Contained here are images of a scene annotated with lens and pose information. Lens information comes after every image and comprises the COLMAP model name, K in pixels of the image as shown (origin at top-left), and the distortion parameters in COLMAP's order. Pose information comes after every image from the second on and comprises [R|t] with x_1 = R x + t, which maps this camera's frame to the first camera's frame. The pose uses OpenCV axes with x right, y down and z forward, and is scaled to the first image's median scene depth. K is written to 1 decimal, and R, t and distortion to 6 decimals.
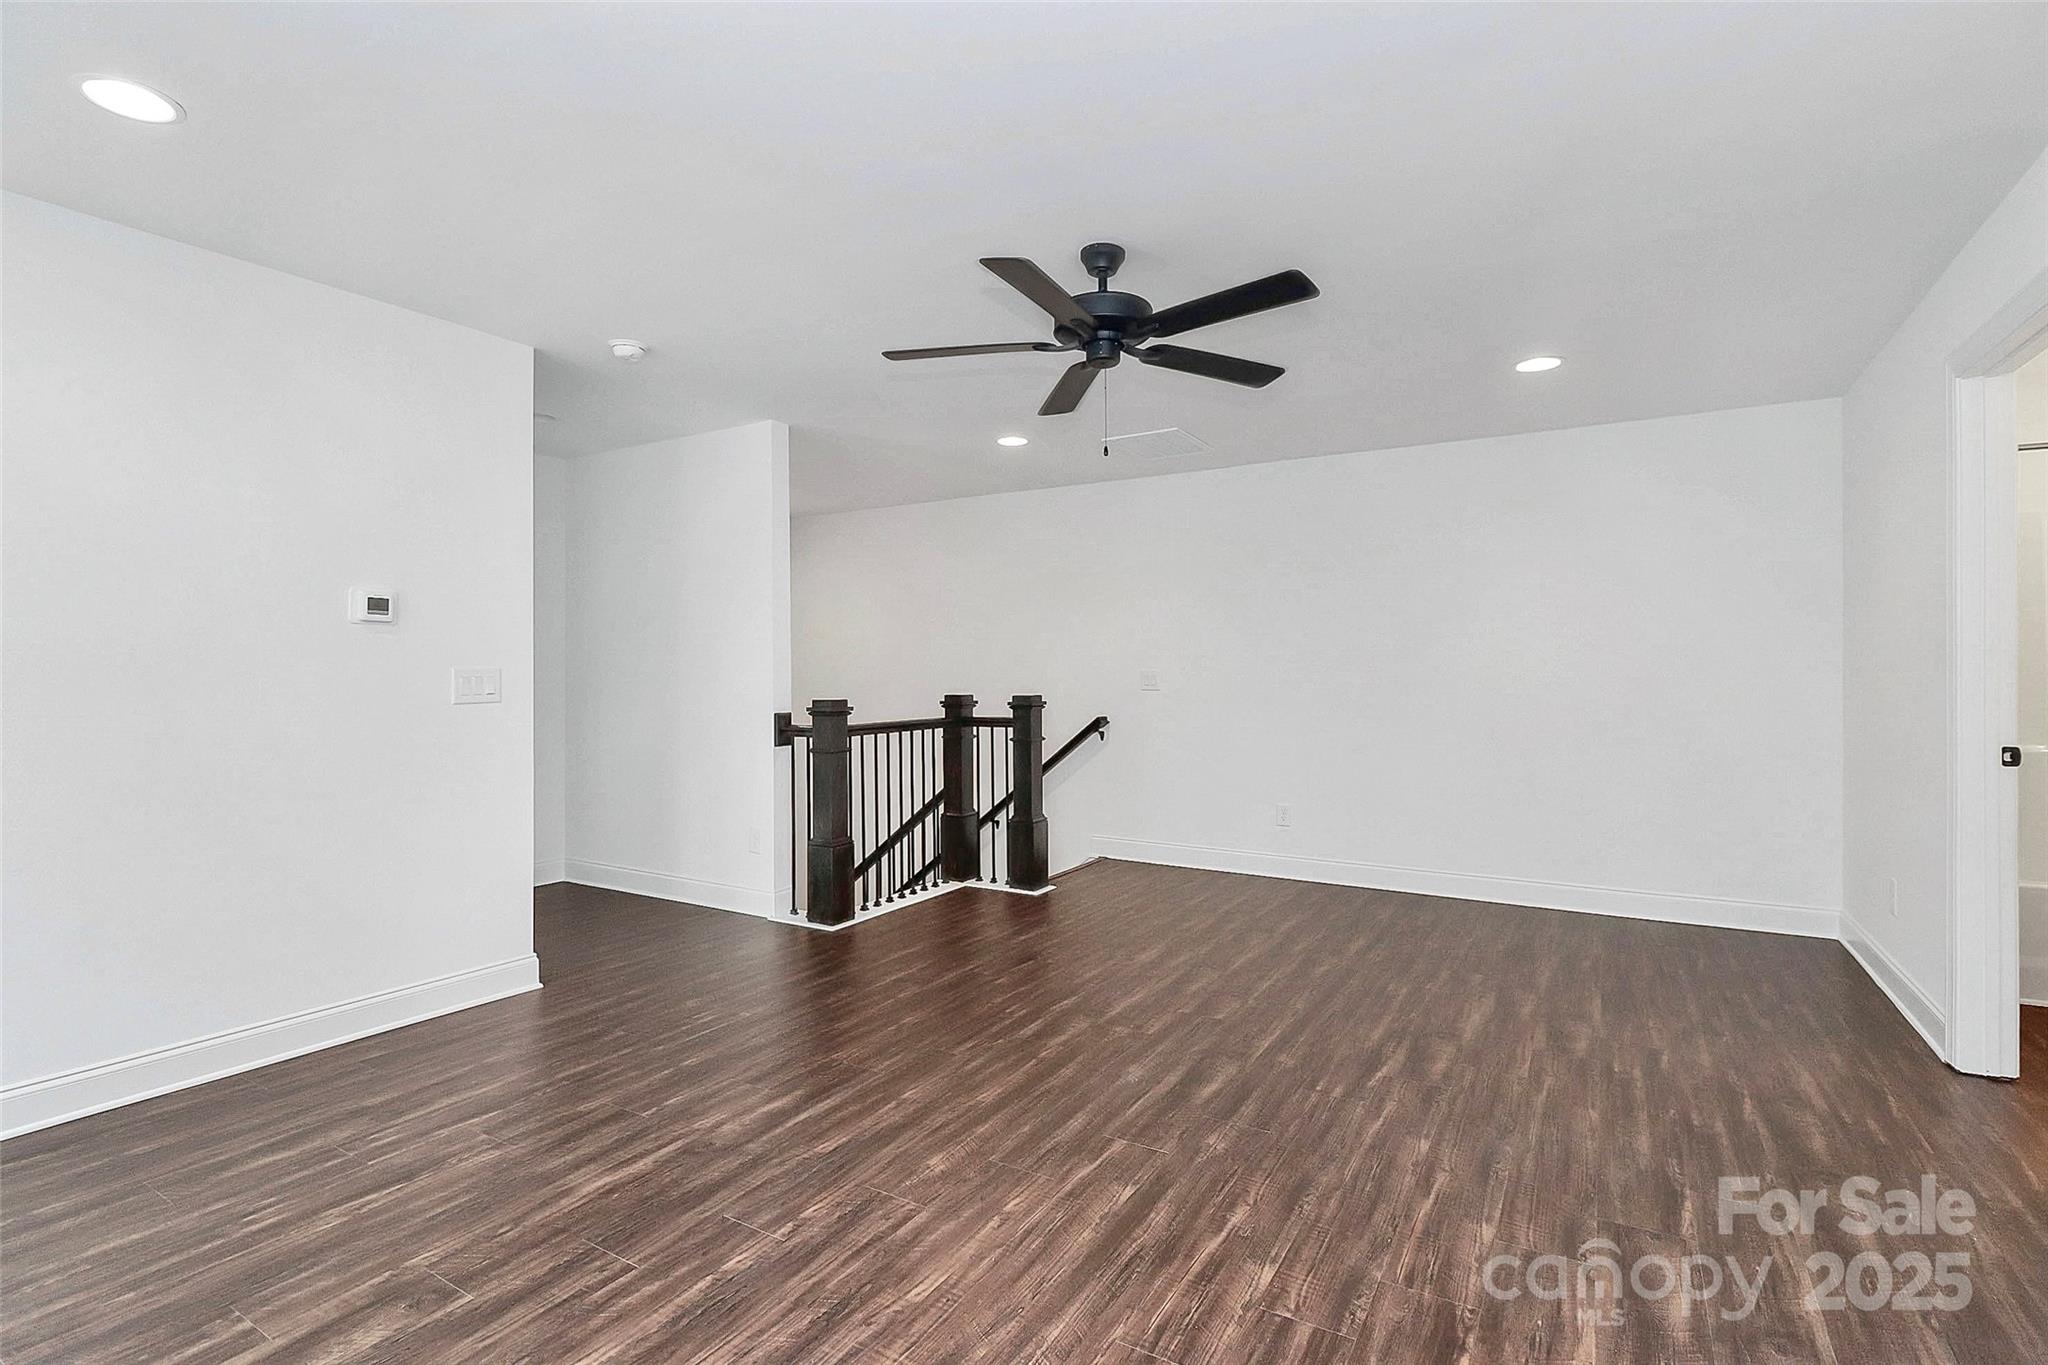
lens RADIAL K [[987.1, 0, 1025.6], [0, 987.1, 680.3], [0, 0, 1]] dist [0.001599, 0.000092]
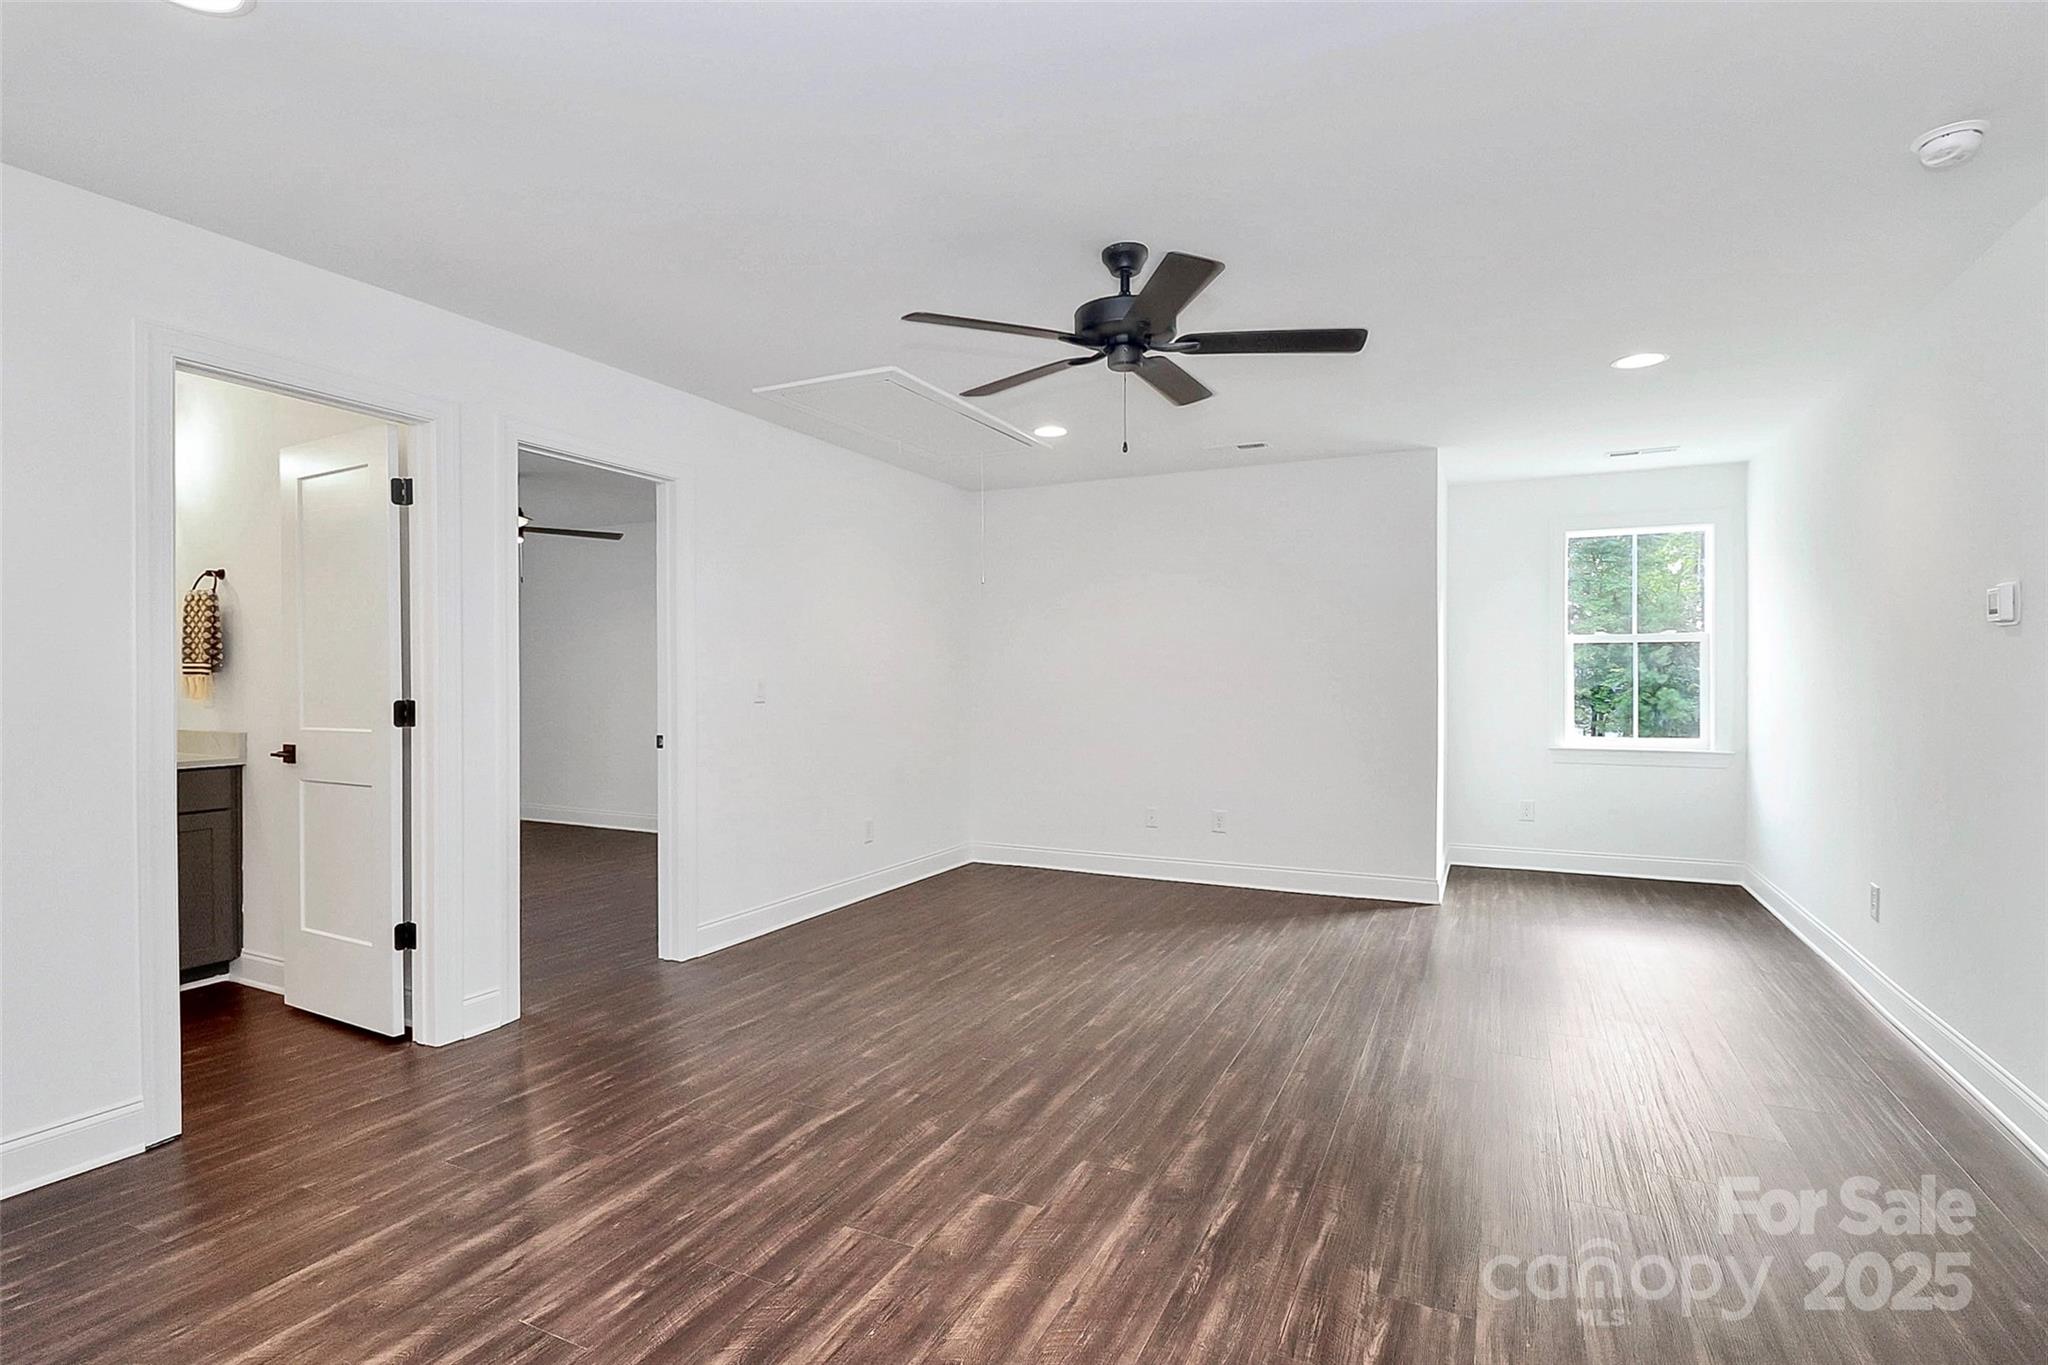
lens RADIAL K [[987.1, 0, 1026.8], [0, 987.1, 679.6], [0, 0, 1]] dist [0.001599, 0.000092]
pose [[-0.995669, -0.003052, -0.092914, 0.271899], [-0.003780, 0.999963, 0.007668, -0.023307], [0.092888, 0.007986, -0.995645, 1.970618]]
